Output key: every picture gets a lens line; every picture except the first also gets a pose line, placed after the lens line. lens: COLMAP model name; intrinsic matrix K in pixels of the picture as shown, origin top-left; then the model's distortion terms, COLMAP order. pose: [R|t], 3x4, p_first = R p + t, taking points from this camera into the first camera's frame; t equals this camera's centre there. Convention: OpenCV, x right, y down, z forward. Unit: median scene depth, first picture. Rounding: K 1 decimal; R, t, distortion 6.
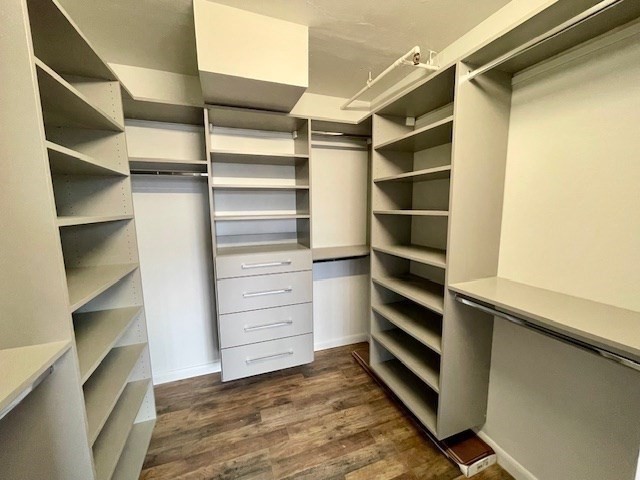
lens RADIAL K [[258.7, 0, 320.0], [0, 258.7, 240.0], [0, 0, 1]] dist [-0.000364, 0.000122]
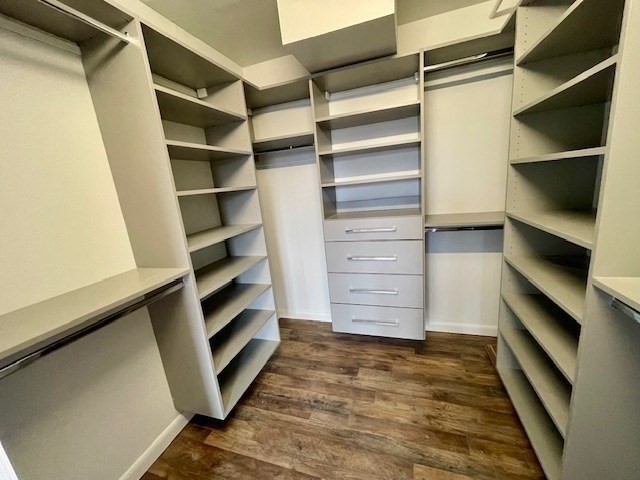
lens RADIAL K [[258.7, 0, 320.0], [0, 258.7, 240.0], [0, 0, 1]] dist [-0.000364, 0.000122]
pose [[0.782695, 0.070755, -0.618370, 0.257337], [0.010497, 0.991876, 0.126778, 0.005972], [0.622316, -0.105719, 0.775594, 0.126978]]
